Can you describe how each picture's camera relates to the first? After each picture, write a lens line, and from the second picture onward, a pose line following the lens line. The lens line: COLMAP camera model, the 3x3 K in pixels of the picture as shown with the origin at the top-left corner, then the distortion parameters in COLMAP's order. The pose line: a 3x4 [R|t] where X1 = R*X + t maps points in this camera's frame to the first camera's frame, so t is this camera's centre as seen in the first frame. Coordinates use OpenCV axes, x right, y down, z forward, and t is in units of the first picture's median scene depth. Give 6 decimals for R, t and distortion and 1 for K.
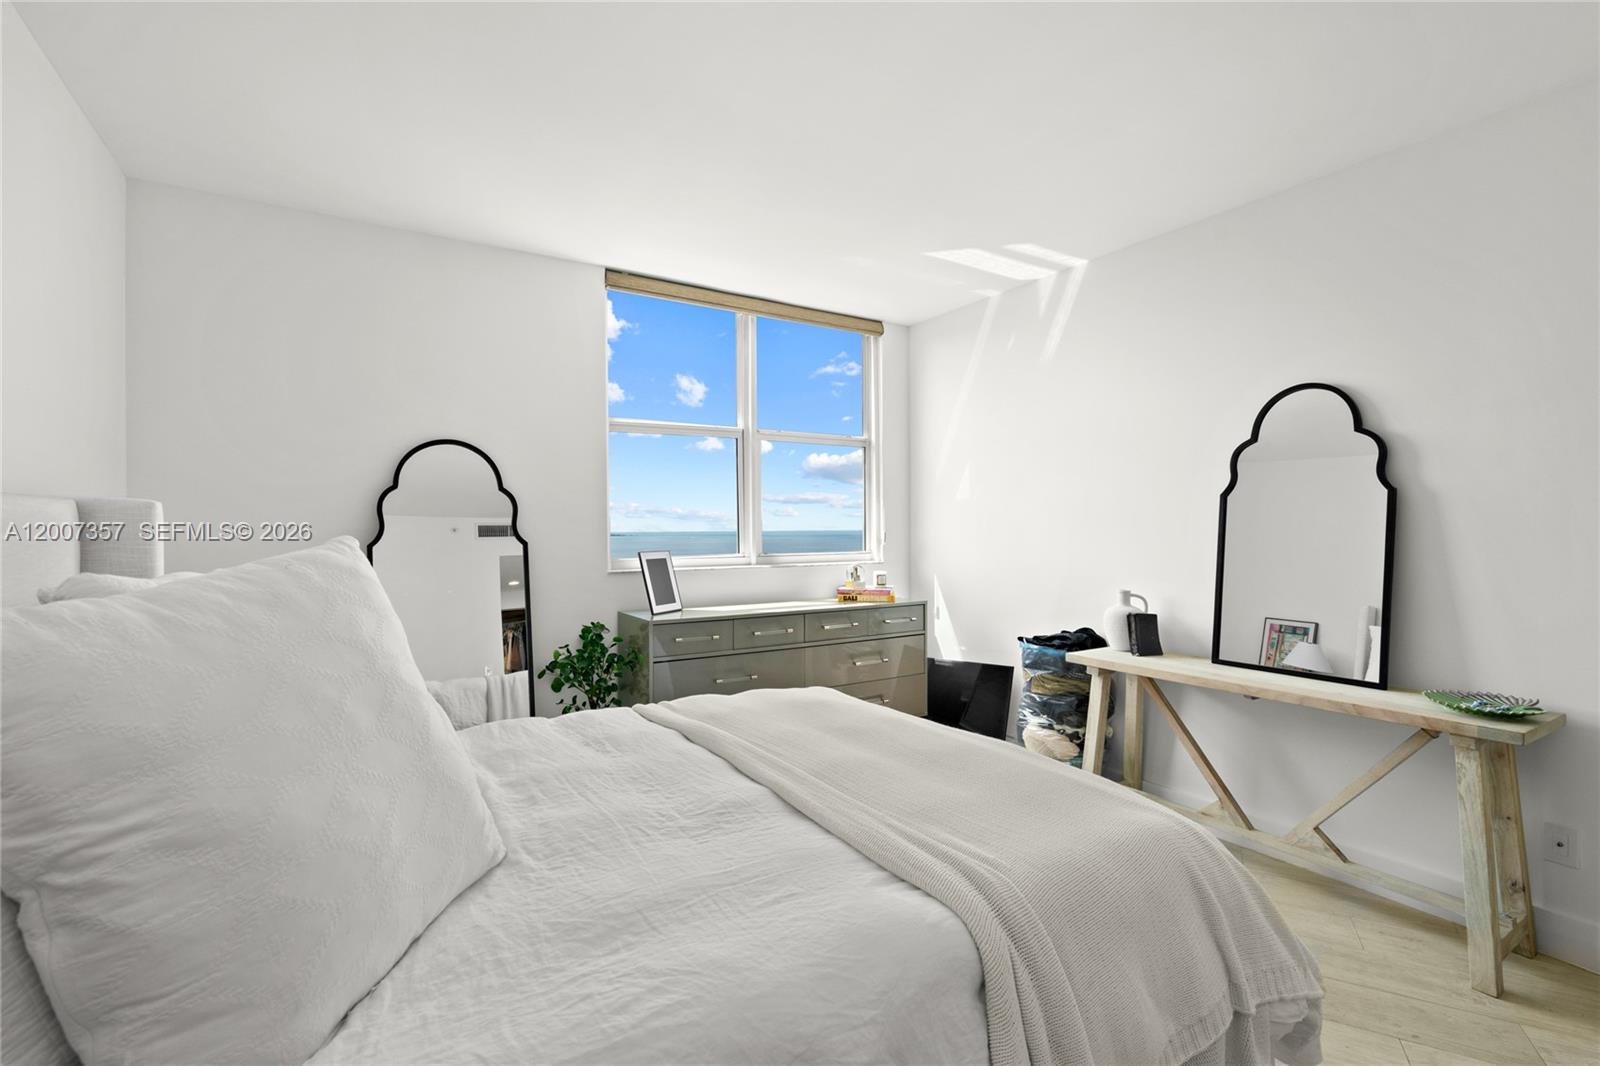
lens RADIAL K [[725.8, 0, 805.3], [0, 725.8, 531.6], [0, 0, 1]] dist [-0.011436, 0.005281]
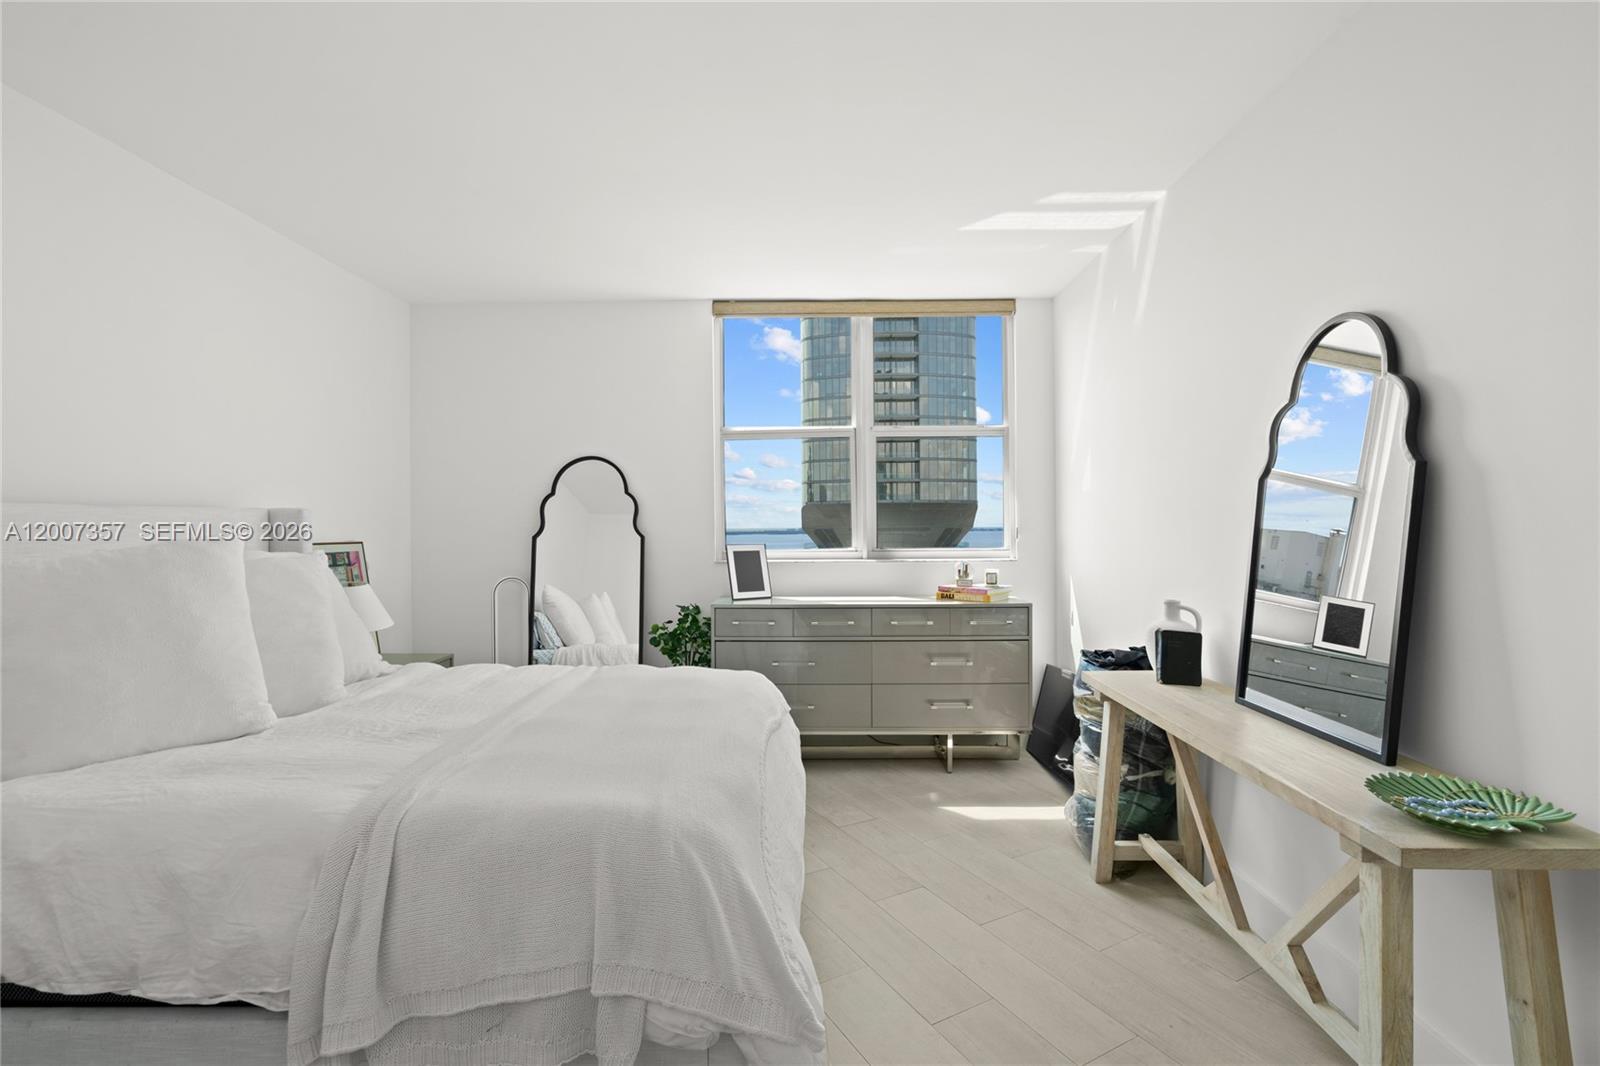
lens RADIAL K [[725.8, 0, 805.3], [0, 725.8, 531.6], [0, 0, 1]] dist [-0.011436, 0.005281]
pose [[0.837870, 0.003823, -0.545857, 0.496754], [-0.000050, 0.999976, 0.006926, -0.000449], [0.545870, -0.005776, 0.837850, 0.104902]]
